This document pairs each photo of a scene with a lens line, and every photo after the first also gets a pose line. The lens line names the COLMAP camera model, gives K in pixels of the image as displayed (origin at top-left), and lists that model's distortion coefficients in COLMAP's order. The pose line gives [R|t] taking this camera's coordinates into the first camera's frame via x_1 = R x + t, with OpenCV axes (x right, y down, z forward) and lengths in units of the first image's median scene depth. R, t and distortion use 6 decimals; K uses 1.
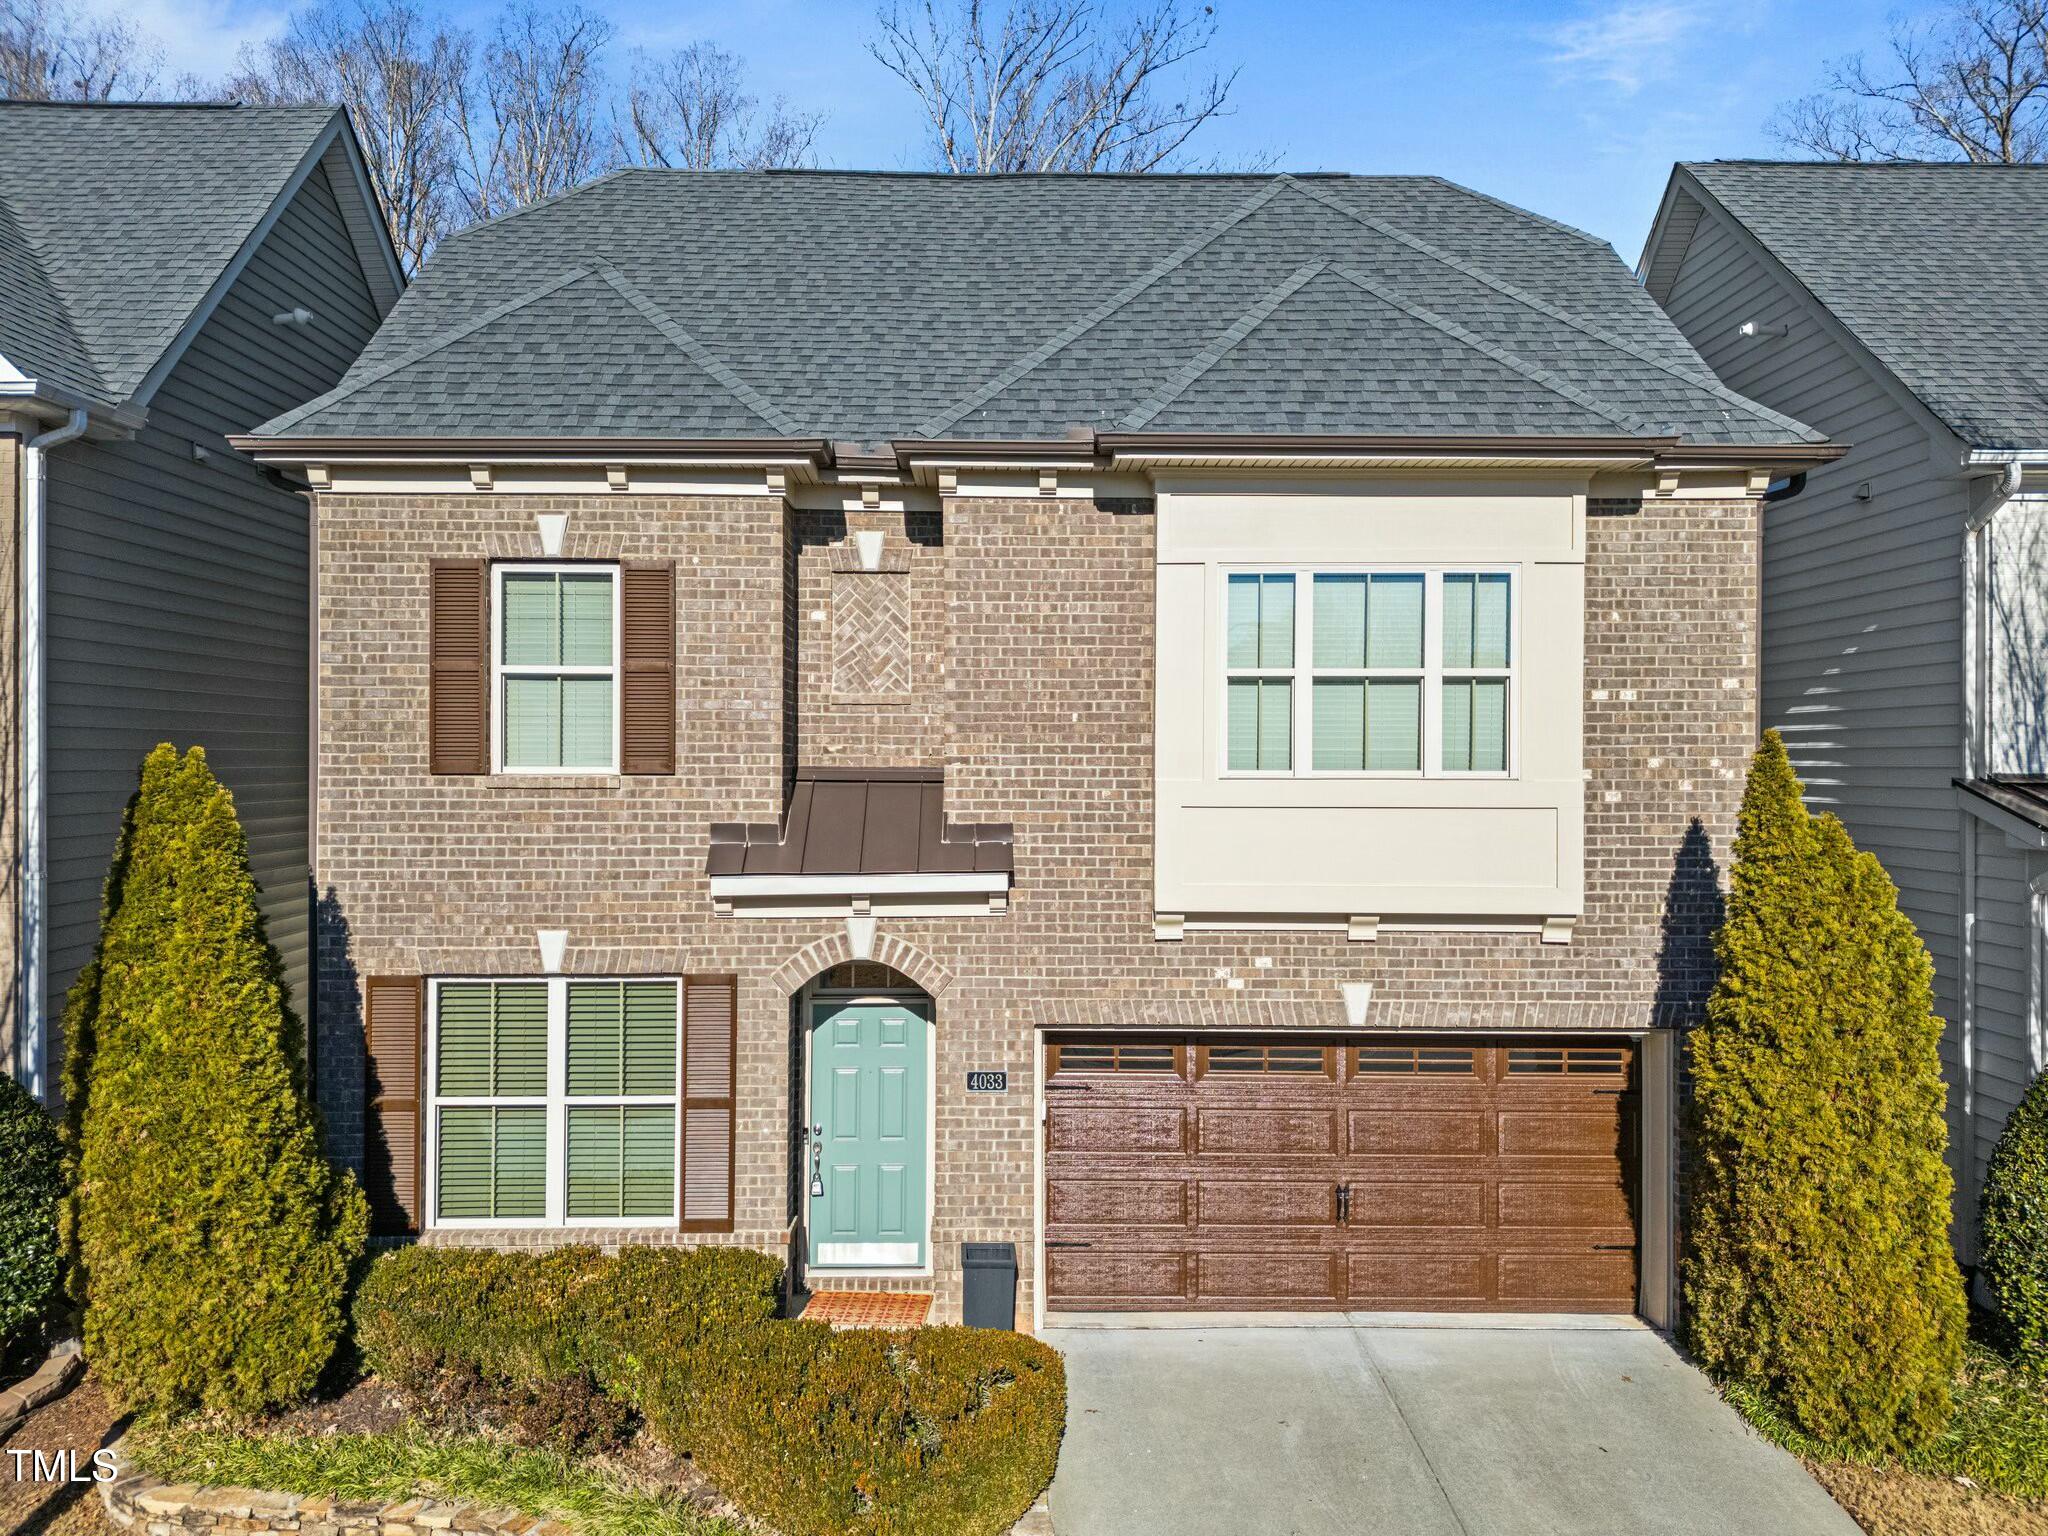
lens RADIAL K [[1442.6, 0, 1021.3], [0, 1442.6, 764.9], [0, 0, 1]] dist [-0.009922, -0.002150]
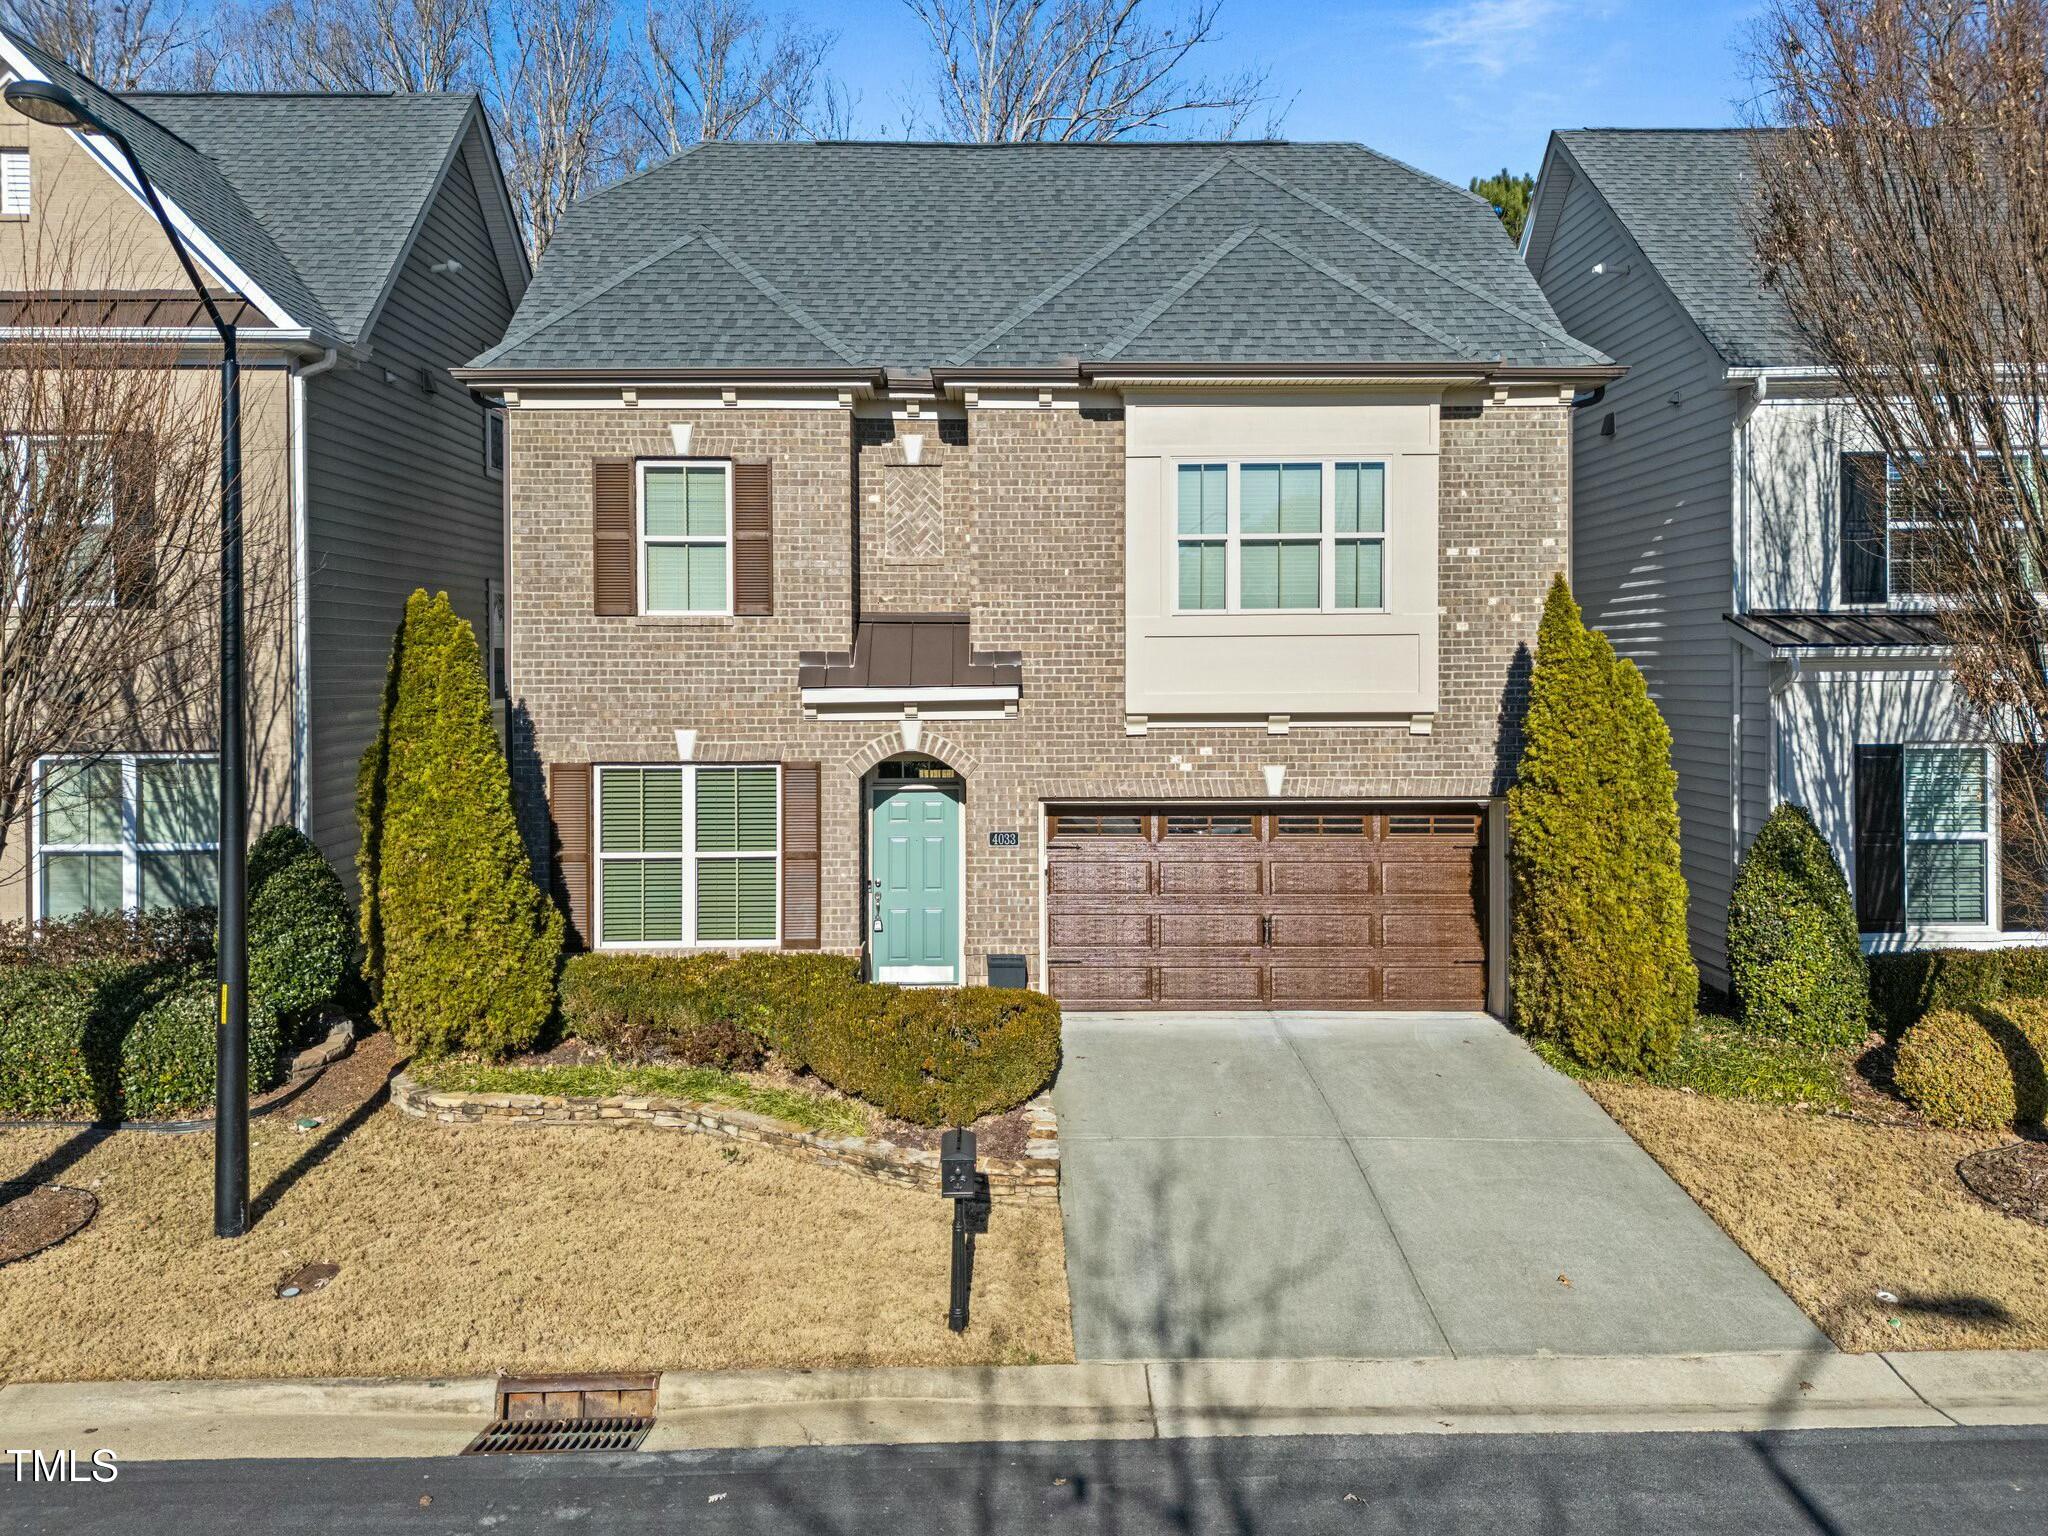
lens RADIAL K [[1856.5, 0, 1033.1], [0, 1856.5, 764.7], [0, 0, 1]] dist [0.007602, 0.000000]
pose [[0.999955, -0.007988, 0.005086, -0.004651], [0.007899, 0.999819, 0.017290, 0.119484], [-0.005223, -0.017250, 0.999838, -0.757994]]
